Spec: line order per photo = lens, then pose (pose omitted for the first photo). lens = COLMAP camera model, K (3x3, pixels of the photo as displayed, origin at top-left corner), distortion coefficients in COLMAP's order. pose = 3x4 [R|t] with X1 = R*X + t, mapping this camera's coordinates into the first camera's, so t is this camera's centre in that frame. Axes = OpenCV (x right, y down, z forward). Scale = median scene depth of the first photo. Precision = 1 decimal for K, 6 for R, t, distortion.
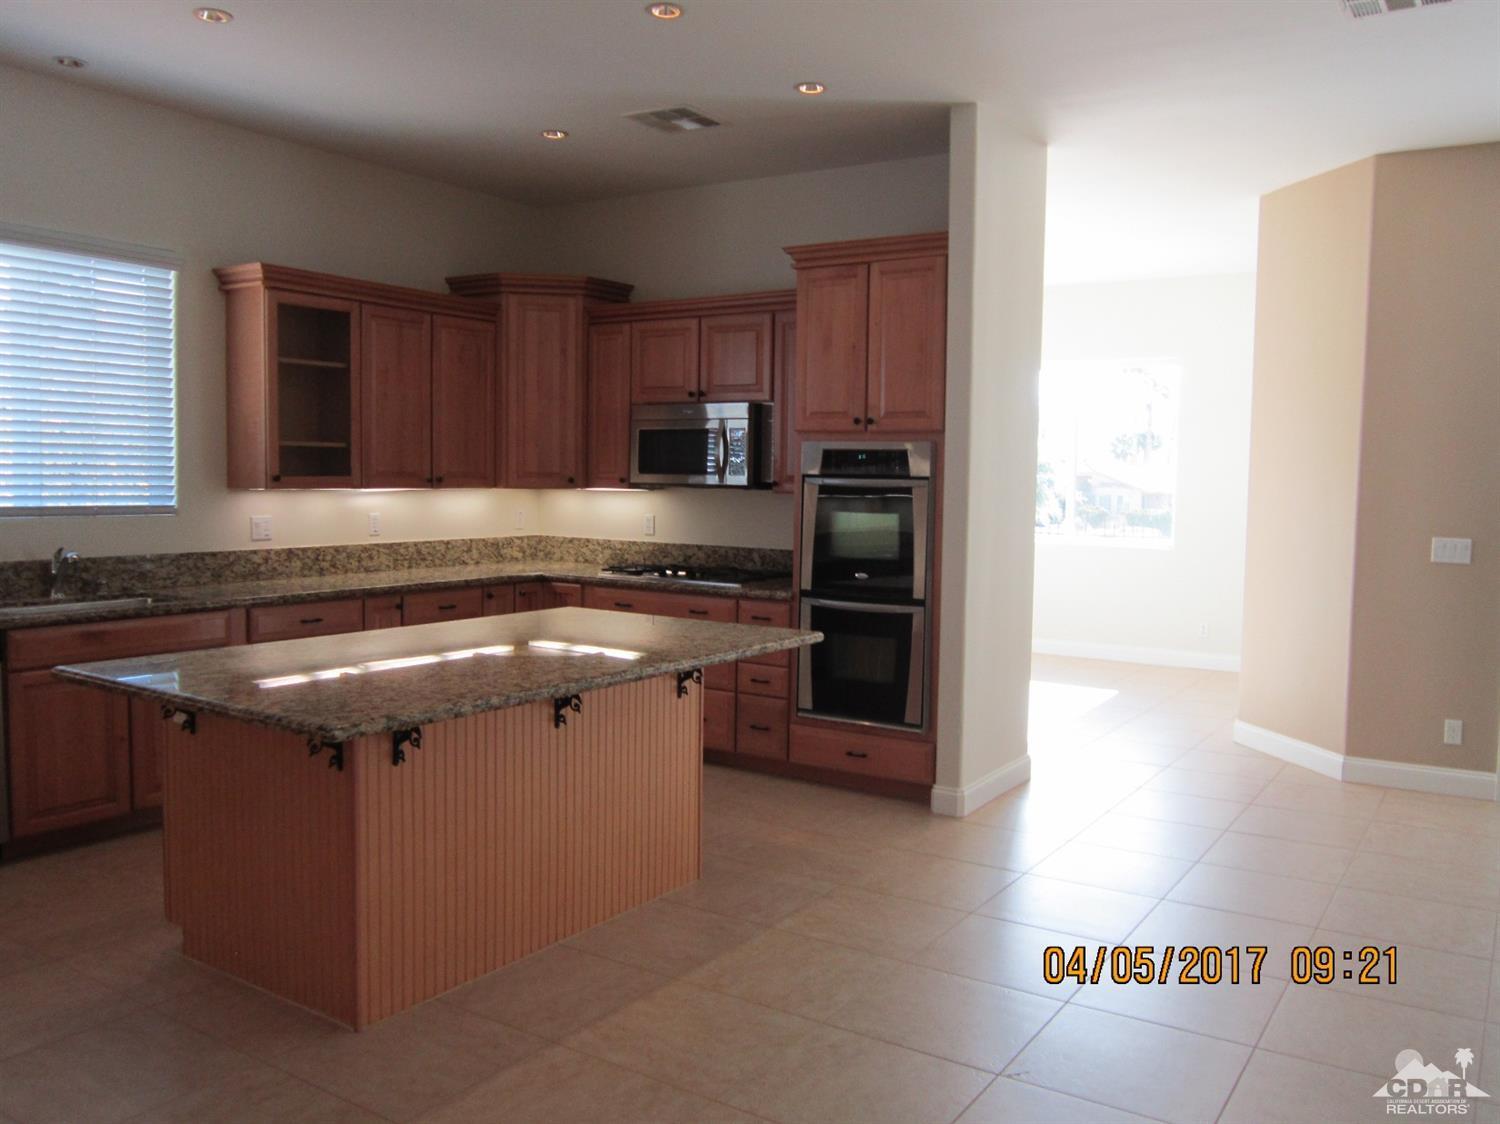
lens RADIAL K [[1223.1, 0, 744.5], [0, 1223.1, 564.1], [0, 0, 1]] dist [-0.051402, 0.020358]
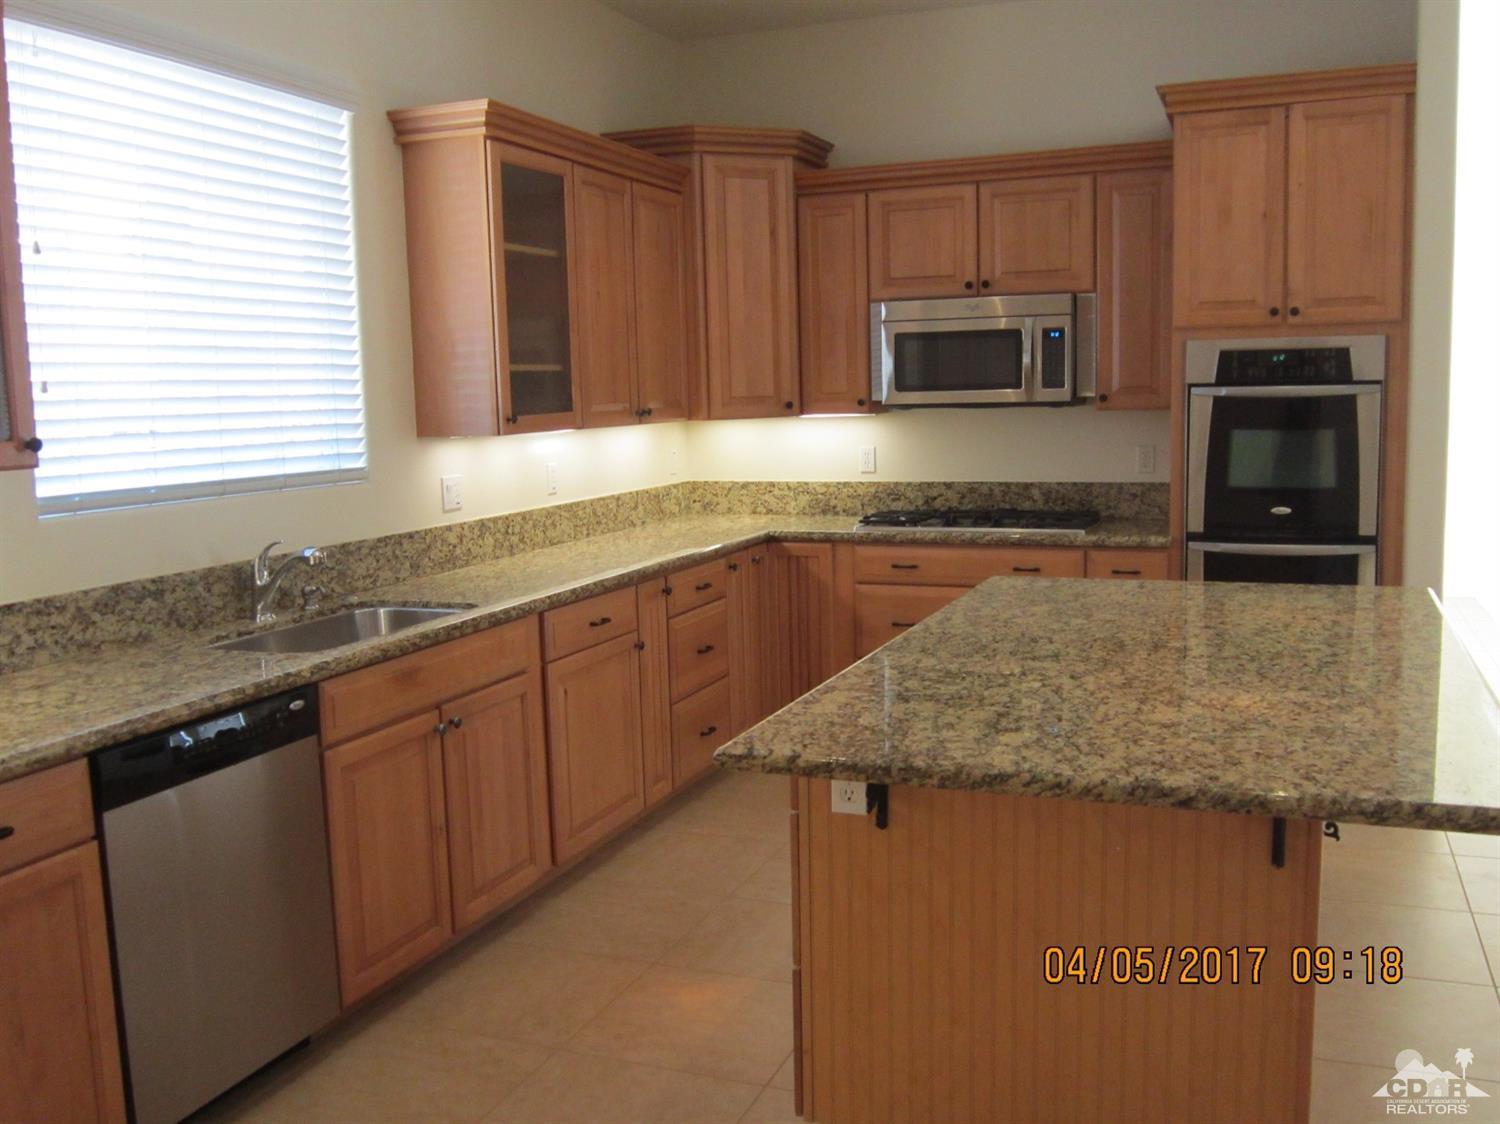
lens RADIAL K [[1380.6, 0, 748.0], [0, 1380.6, 559.8], [0, 0, 1]] dist [-0.038914, 0.000000]
pose [[0.977291, -0.067056, 0.201012, -0.376915], [0.057267, 0.996890, 0.054135, -0.023489], [-0.204017, -0.041394, 0.978092, 0.187808]]
